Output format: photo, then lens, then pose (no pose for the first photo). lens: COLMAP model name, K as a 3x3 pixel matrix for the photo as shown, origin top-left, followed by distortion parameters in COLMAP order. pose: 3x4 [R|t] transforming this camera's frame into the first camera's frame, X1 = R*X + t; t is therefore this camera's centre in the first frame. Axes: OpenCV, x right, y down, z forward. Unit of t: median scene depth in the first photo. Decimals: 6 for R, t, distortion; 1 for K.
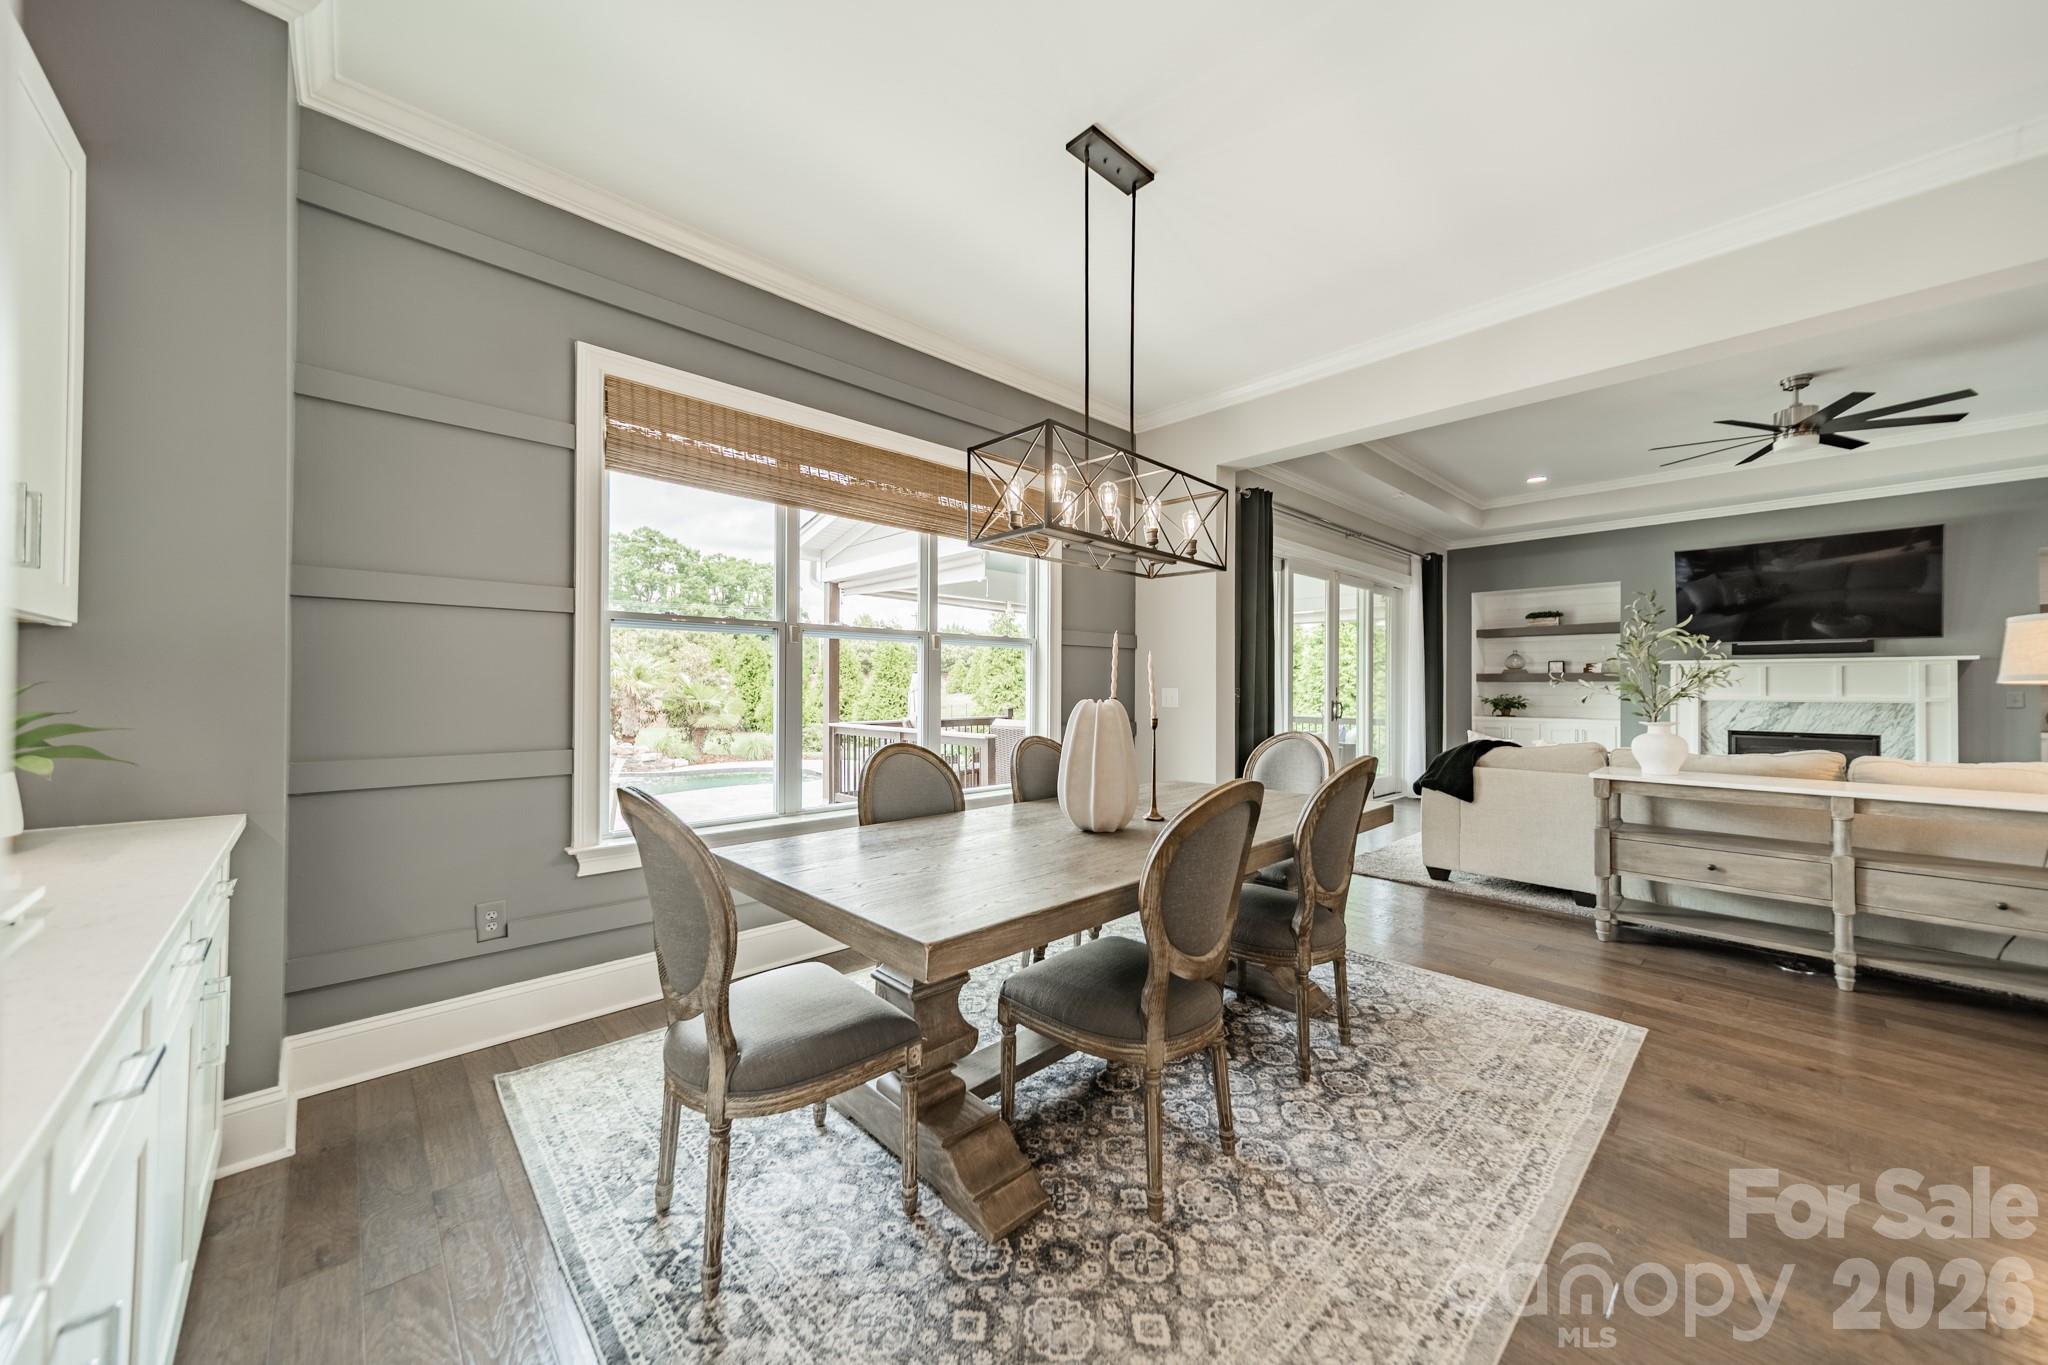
lens RADIAL K [[730.2, 0, 1016.9], [0, 730.2, 681.1], [0, 0, 1]] dist [0.012768, -0.000380]
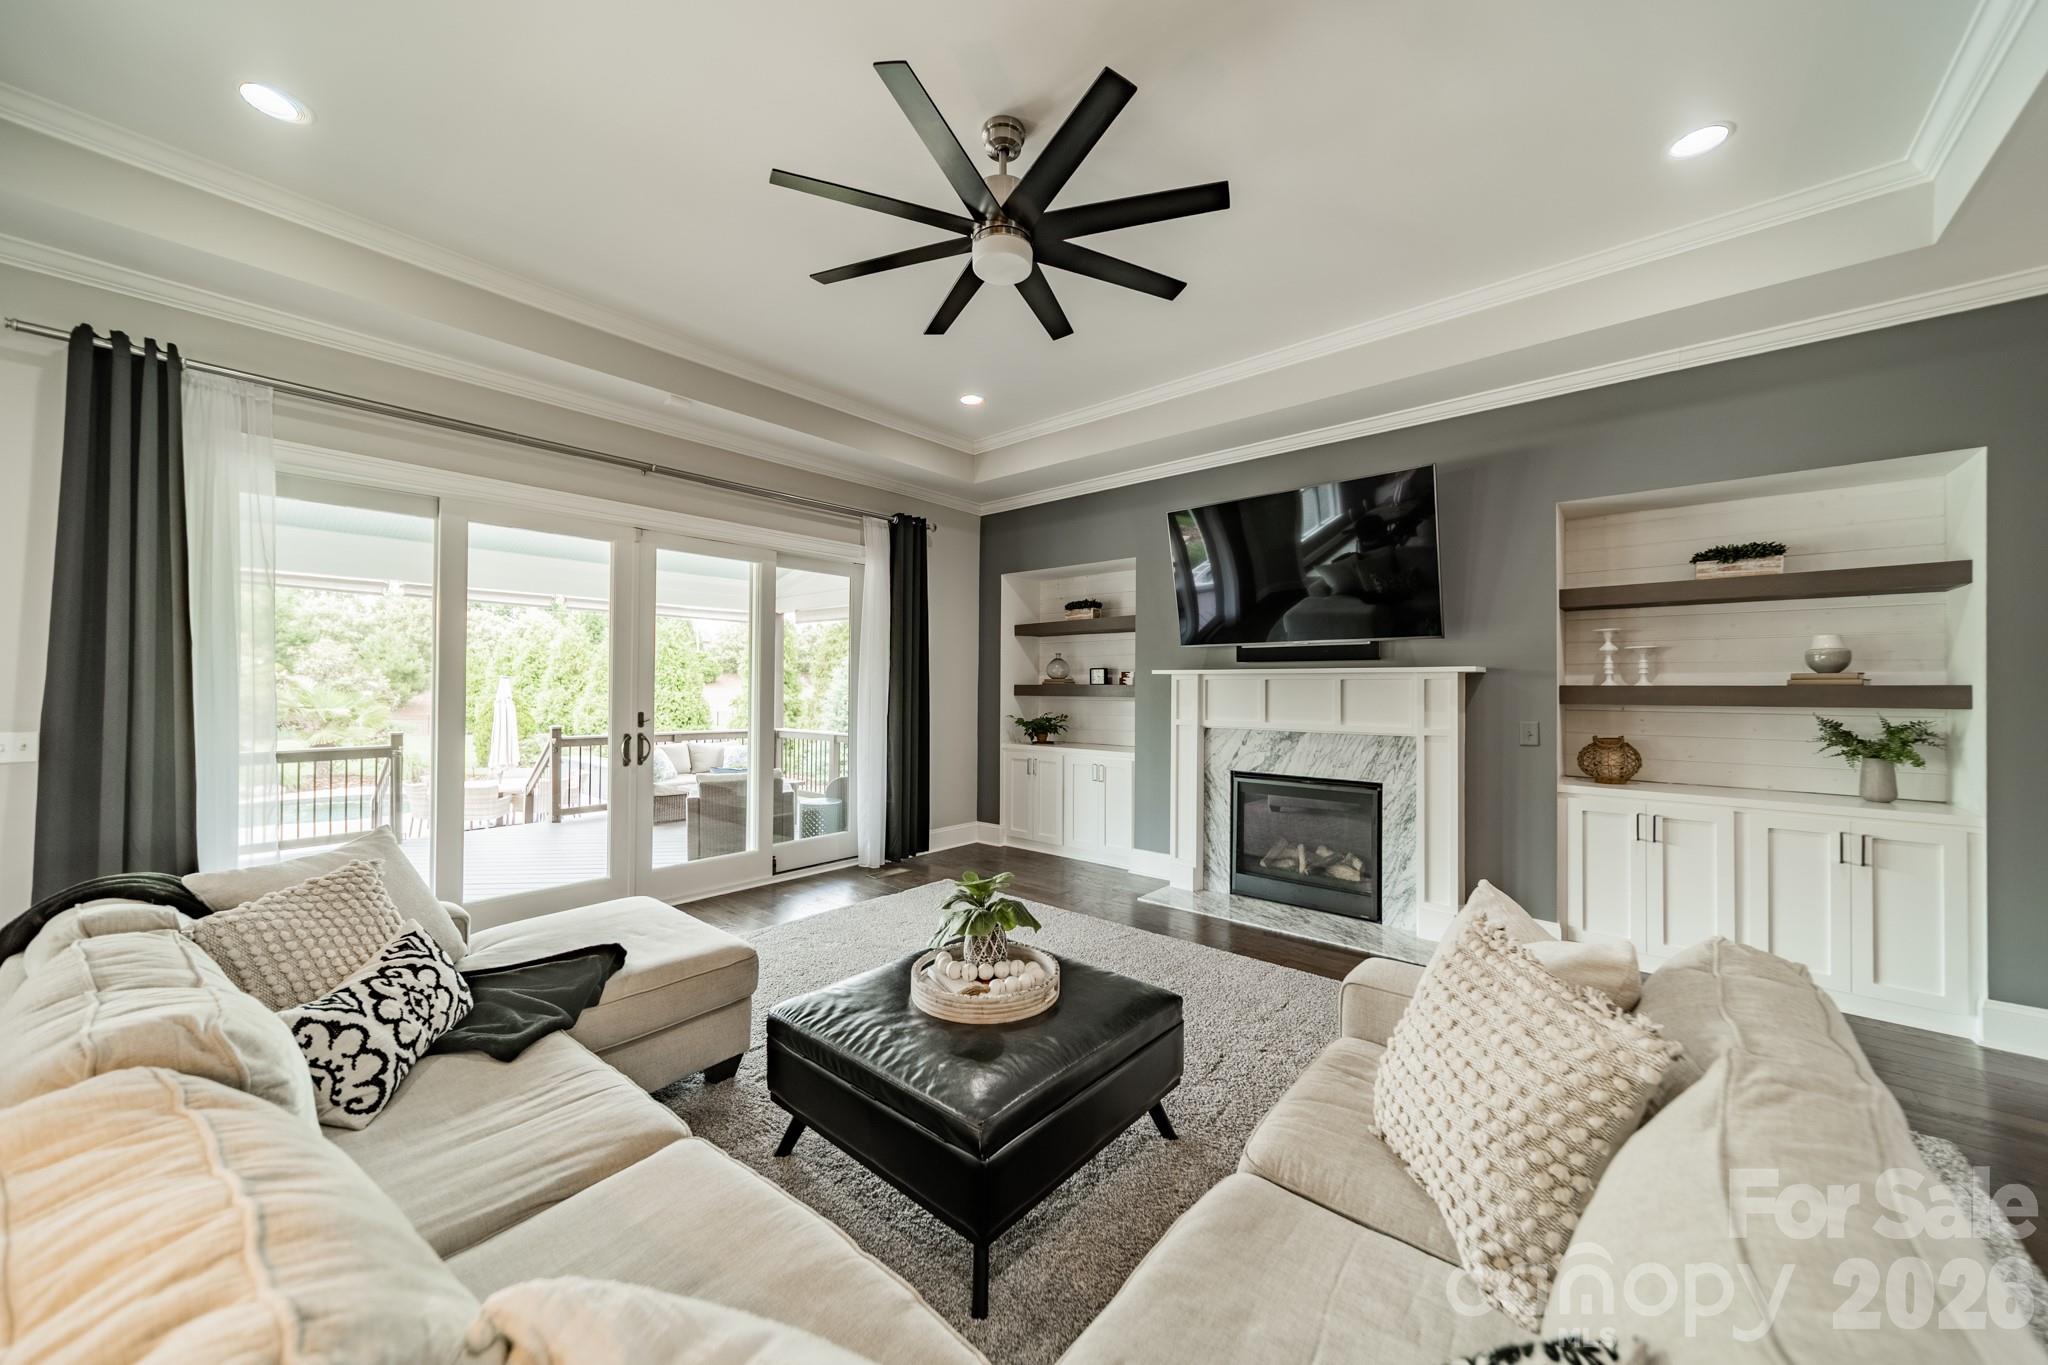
lens RADIAL K [[730.2, 0, 1021.3], [0, 730.2, 678.6], [0, 0, 1]] dist [0.012768, -0.000380]
pose [[0.995077, -0.000211, 0.099109, 1.035279], [0.000376, 0.999999, -0.001644, -0.027963], [-0.099108, 0.001673, 0.995075, 0.497098]]
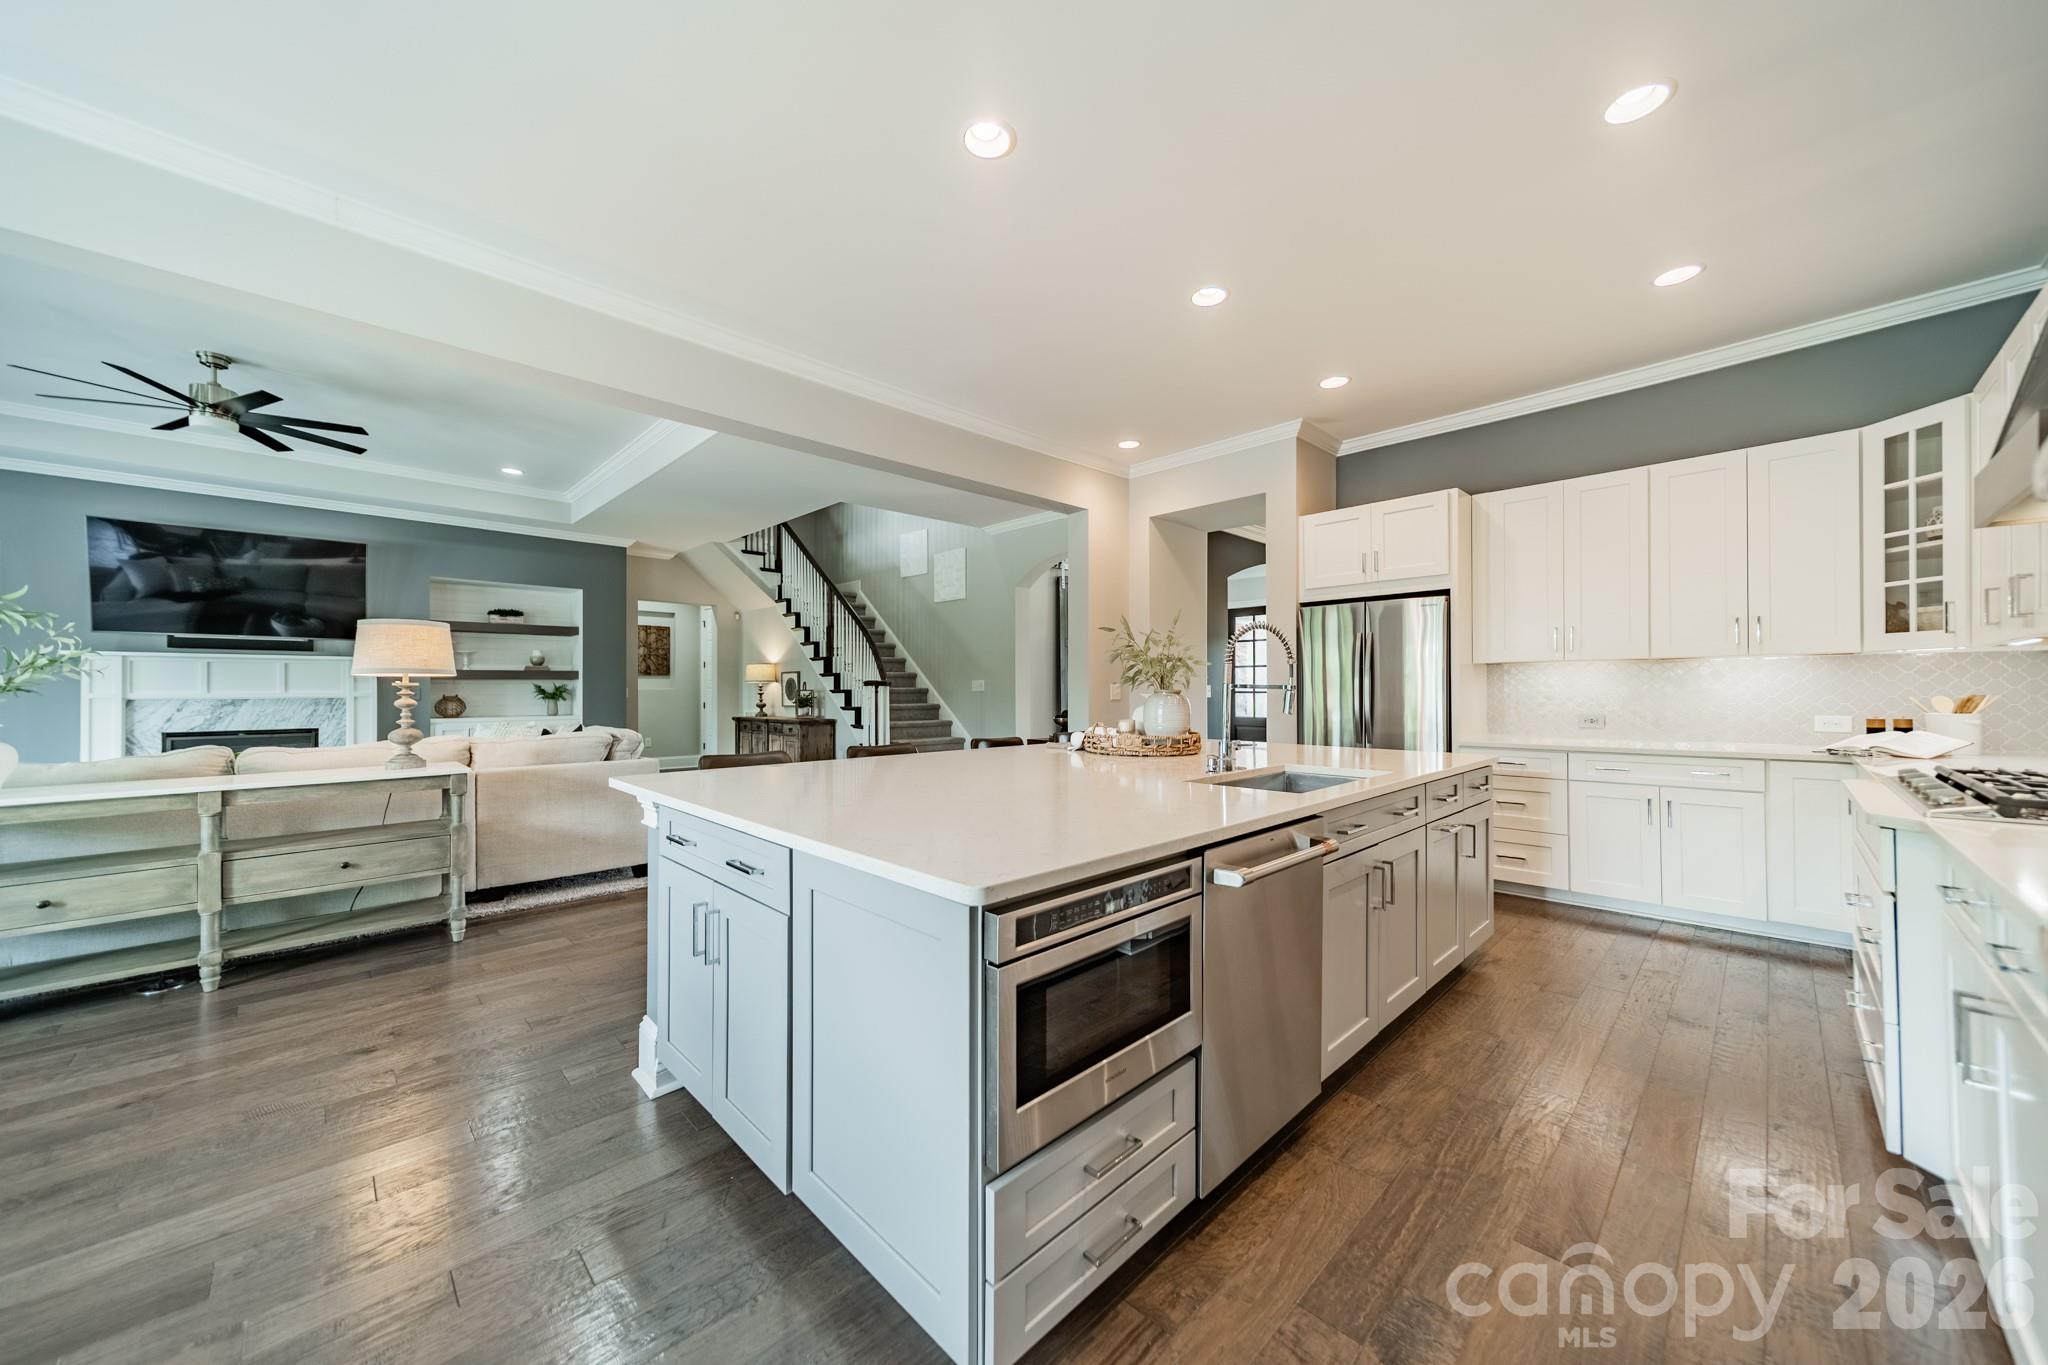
lens RADIAL K [[730.2, 0, 1036.1], [0, 730.2, 689.7], [0, 0, 1]] dist [0.012768, -0.000380]
pose [[-0.021717, -0.005535, 0.999749, 0.082028], [-0.004495, 0.999975, 0.005438, 0.008791], [-0.999754, -0.004376, -0.021742, -0.033316]]
